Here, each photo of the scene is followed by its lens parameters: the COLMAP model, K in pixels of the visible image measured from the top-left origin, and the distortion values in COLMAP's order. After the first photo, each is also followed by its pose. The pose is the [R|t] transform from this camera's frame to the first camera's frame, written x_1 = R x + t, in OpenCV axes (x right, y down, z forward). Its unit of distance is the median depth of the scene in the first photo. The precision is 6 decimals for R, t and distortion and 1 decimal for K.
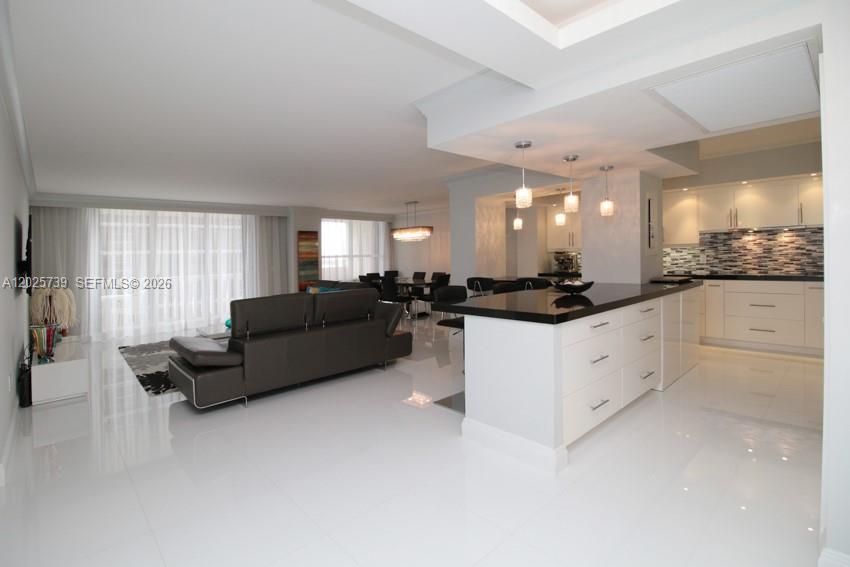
lens RADIAL K [[391.9, 0, 401.9], [0, 391.9, 267.8], [0, 0, 1]] dist [-0.013893, -0.002719]
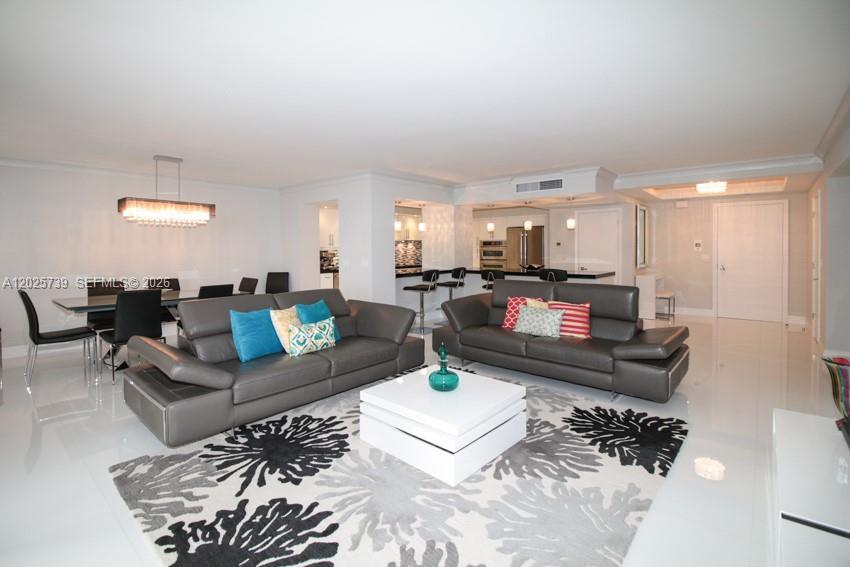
lens RADIAL K [[391.9, 0, 397.6], [0, 391.9, 259.1], [0, 0, 1]] dist [-0.013893, -0.002719]
pose [[-0.084431, 0.005581, 0.996414, -0.890963], [0.036464, 0.999332, -0.002507, -0.007914], [-0.995762, 0.036122, -0.084578, 1.102819]]
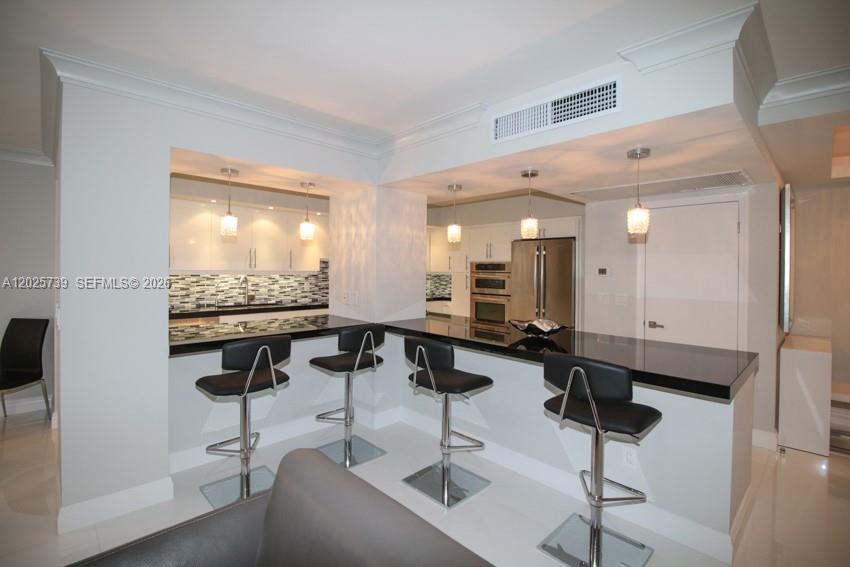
lens RADIAL K [[391.9, 0, 419.9], [0, 391.9, 264.8], [0, 0, 1]] dist [-0.013893, -0.002719]
pose [[-0.045127, 0.040177, 0.998173, -0.234289], [0.017737, 0.999066, -0.039411, -0.034083], [-0.998824, 0.015926, -0.045797, 0.769494]]
